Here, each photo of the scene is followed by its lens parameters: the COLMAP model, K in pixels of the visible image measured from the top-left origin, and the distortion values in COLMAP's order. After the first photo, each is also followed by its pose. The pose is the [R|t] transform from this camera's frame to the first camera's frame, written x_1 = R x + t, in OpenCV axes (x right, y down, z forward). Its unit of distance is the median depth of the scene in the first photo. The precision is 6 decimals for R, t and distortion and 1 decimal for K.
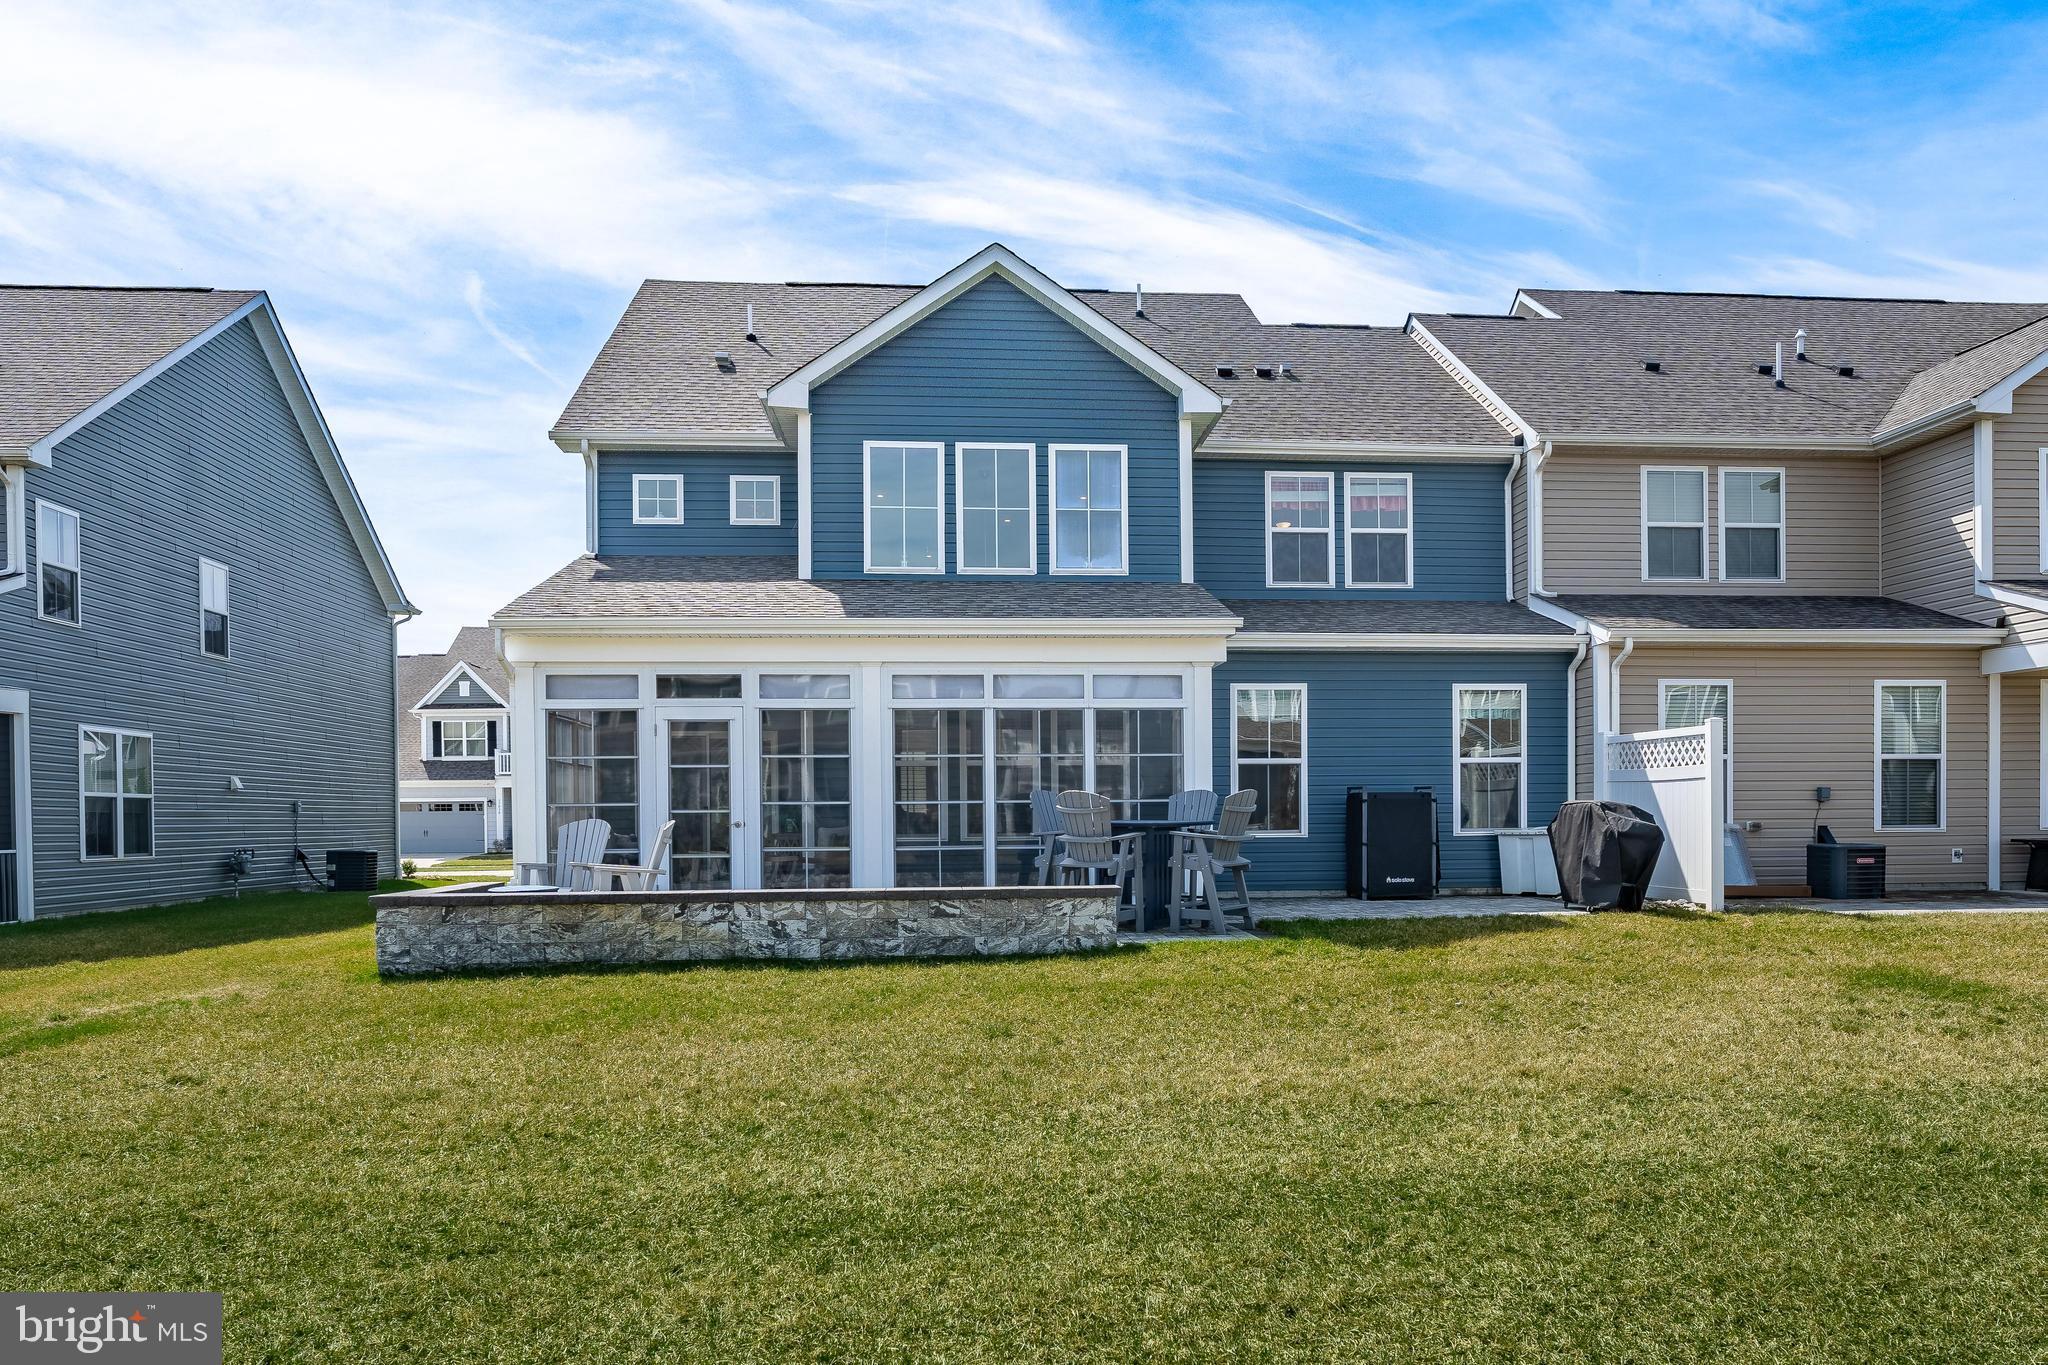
lens RADIAL K [[1394.3, 0, 1023.2], [0, 1394.3, 833.4], [0, 0, 1]] dist [-0.006345, -0.002184]
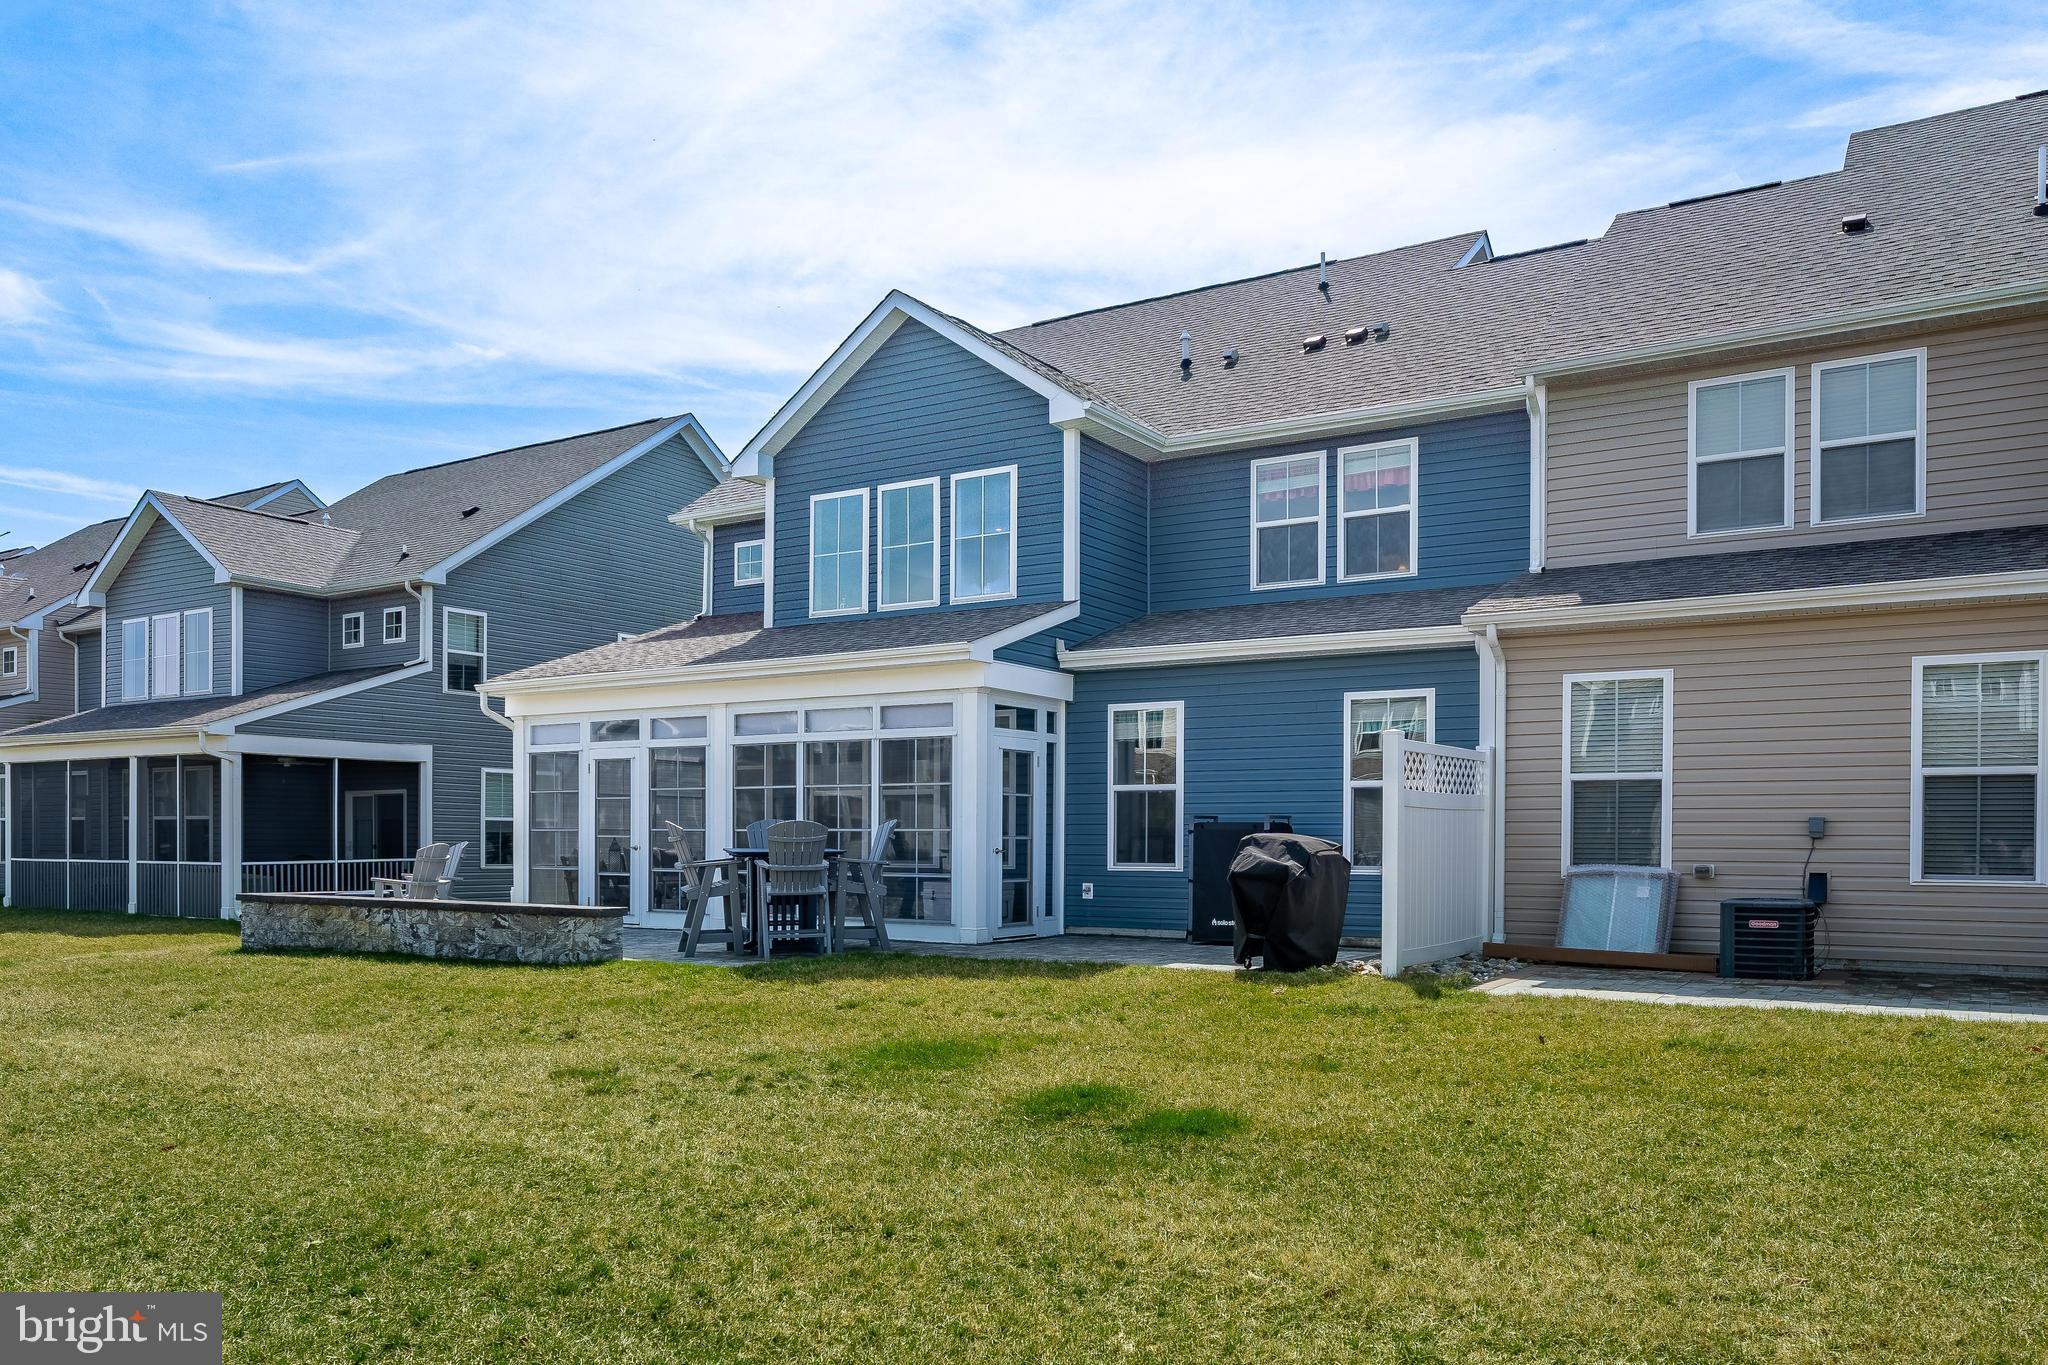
lens RADIAL K [[1477.8, 0, 1023.5], [0, 1477.8, 849.2], [0, 0, 1]] dist [-0.004991, 0.000317]
pose [[0.800689, 0.015397, -0.598882, 0.699370], [-0.018858, 0.999822, 0.000492, -0.010365], [0.598783, 0.010900, 0.800837, 0.177808]]
